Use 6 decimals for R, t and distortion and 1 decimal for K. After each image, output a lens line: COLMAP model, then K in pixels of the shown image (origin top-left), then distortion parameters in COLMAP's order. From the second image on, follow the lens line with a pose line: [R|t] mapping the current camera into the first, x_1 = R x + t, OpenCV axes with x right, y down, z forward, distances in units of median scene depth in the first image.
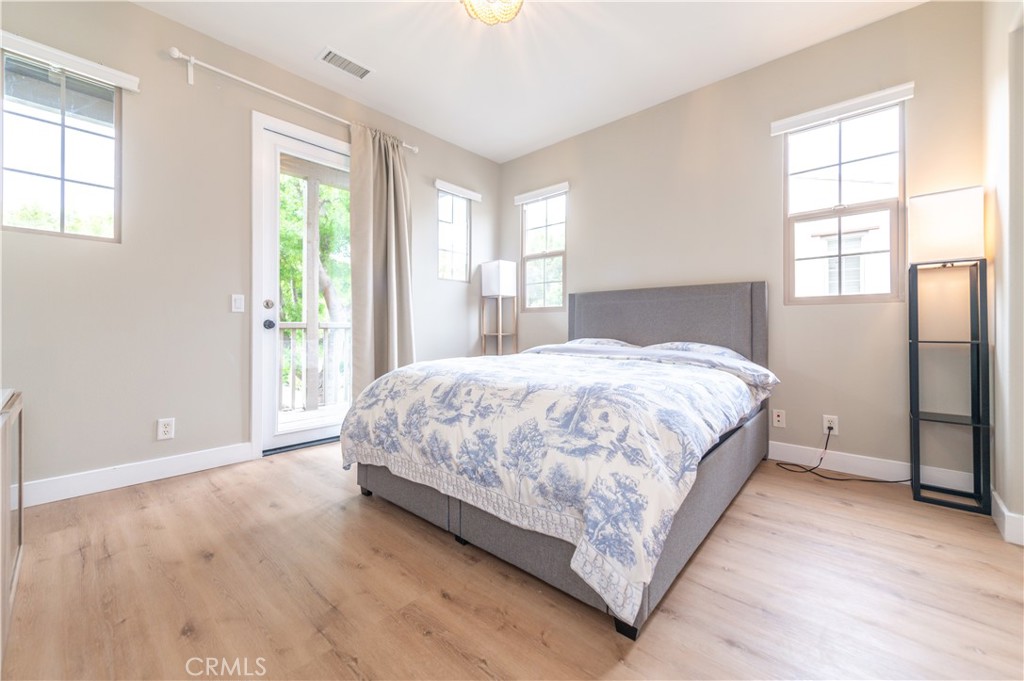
lens RADIAL K [[402.9, 0, 502.3], [0, 402.9, 327.4], [0, 0, 1]] dist [0.006220, -0.000649]
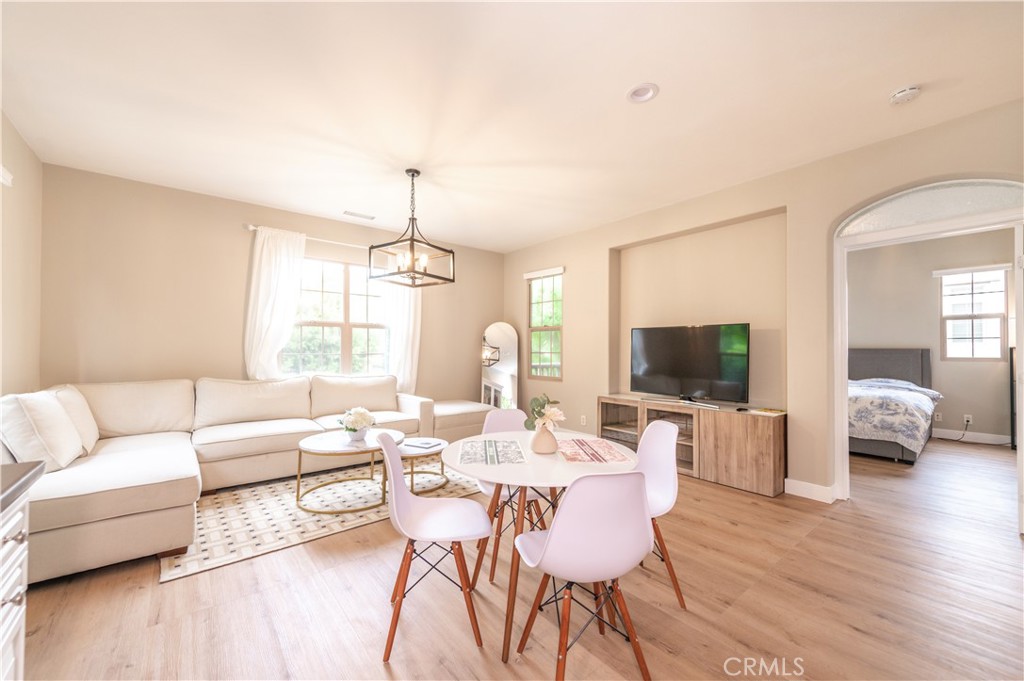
lens RADIAL K [[402.9, 0, 510.3], [0, 402.9, 344.5], [0, 0, 1]] dist [0.006220, -0.000649]
pose [[0.990612, 0.000670, -0.136704, -1.247792], [-0.001664, 0.999973, -0.007157, -0.126596], [0.136696, 0.007317, 0.990586, -1.405150]]
